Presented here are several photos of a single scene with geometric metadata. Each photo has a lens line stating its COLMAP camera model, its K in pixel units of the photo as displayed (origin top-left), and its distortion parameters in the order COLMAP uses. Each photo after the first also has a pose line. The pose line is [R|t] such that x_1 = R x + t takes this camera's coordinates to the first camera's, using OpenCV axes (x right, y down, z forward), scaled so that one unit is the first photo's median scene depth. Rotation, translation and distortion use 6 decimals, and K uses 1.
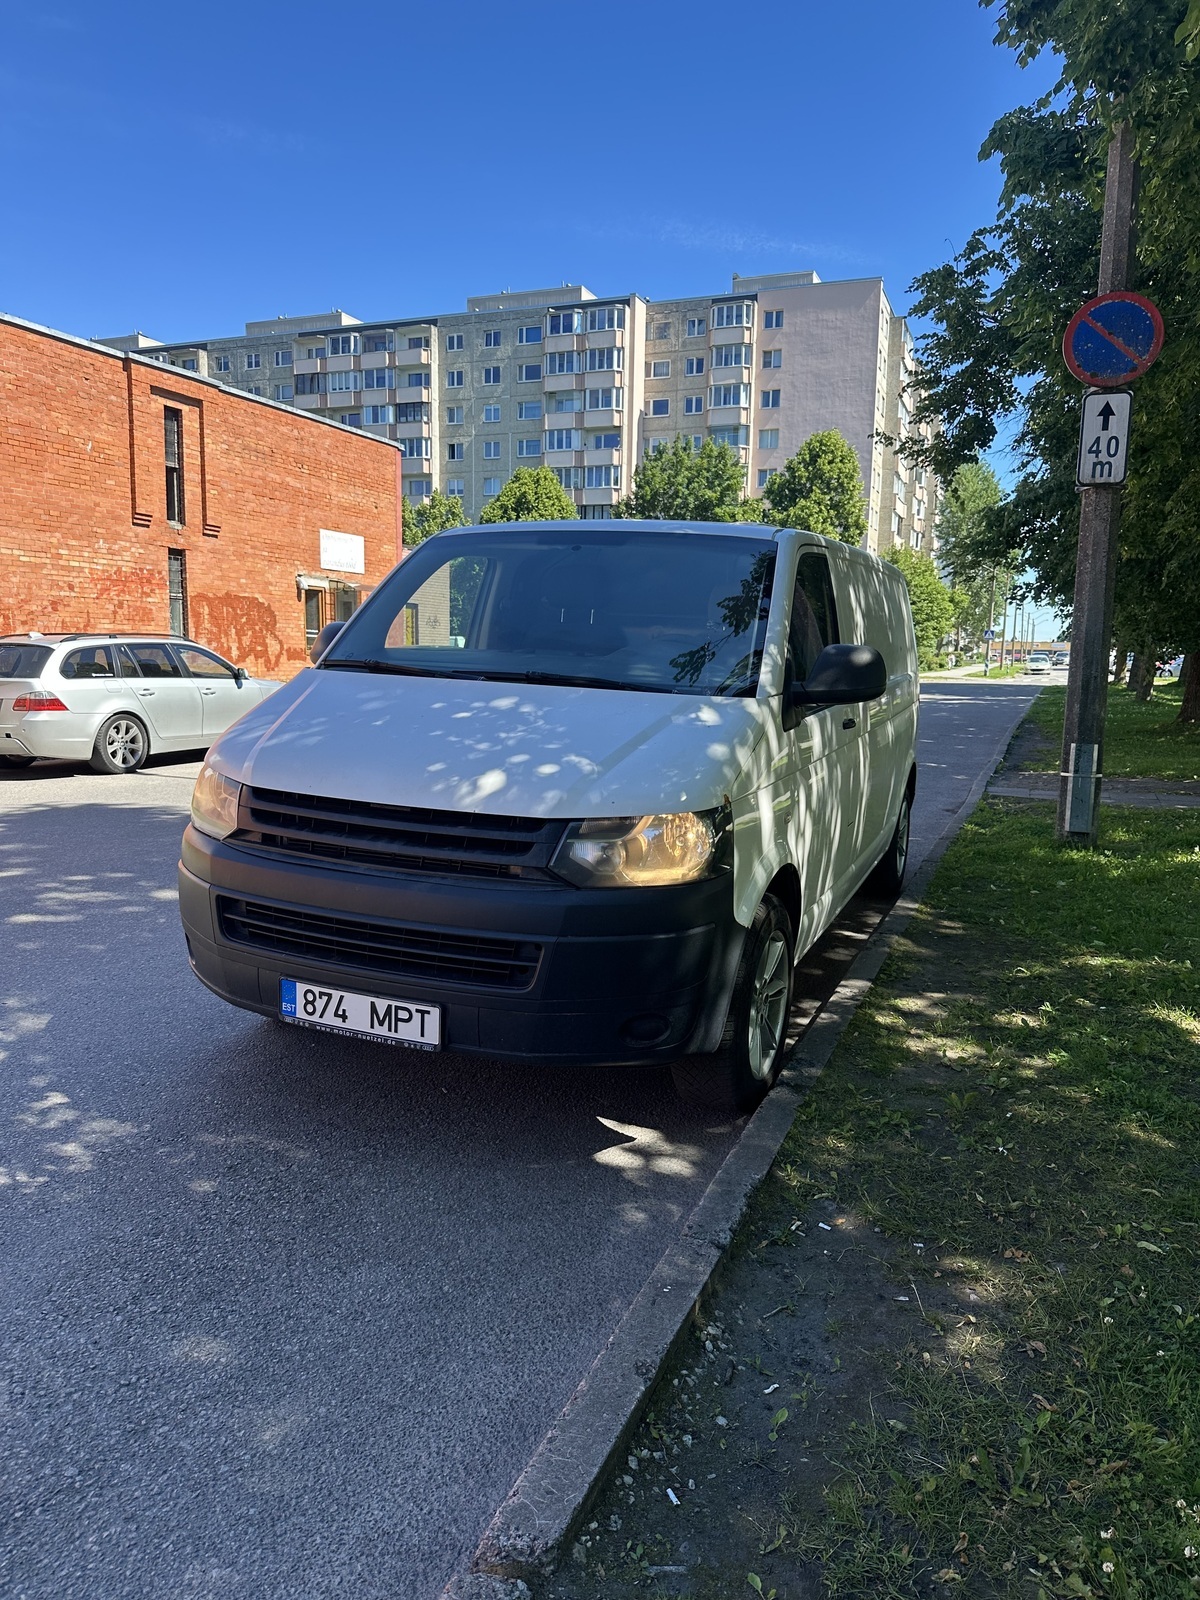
lens RADIAL K [[1117.5, 0, 600.0], [0, 1117.5, 795.6], [0, 0, 1]] dist [-0.006473, -0.004200]
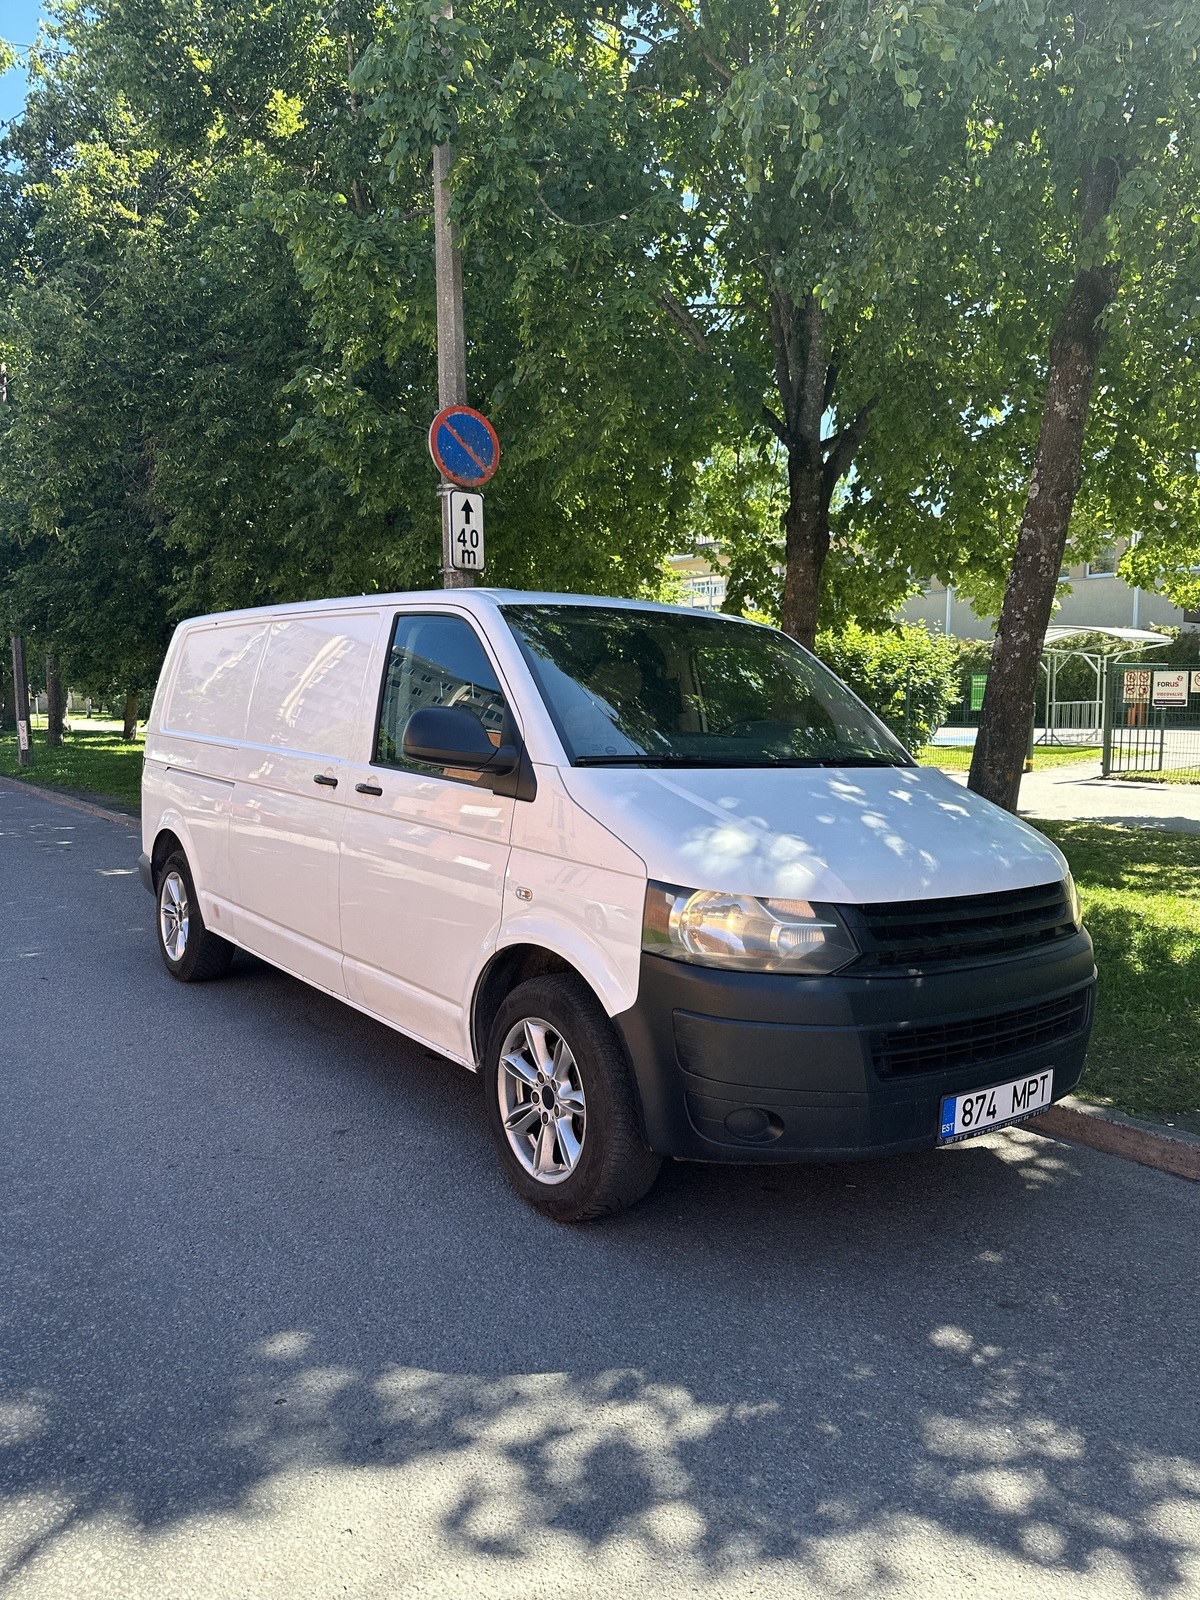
lens RADIAL K [[1117.5, 0, 602.6], [0, 1117.5, 804.7], [0, 0, 1]] dist [-0.006473, -0.004200]
pose [[0.520018, -0.089510, 0.849453, -1.209739], [0.116163, 0.992665, 0.033489, -0.148222], [-0.846220, 0.081260, 0.526601, 0.724955]]
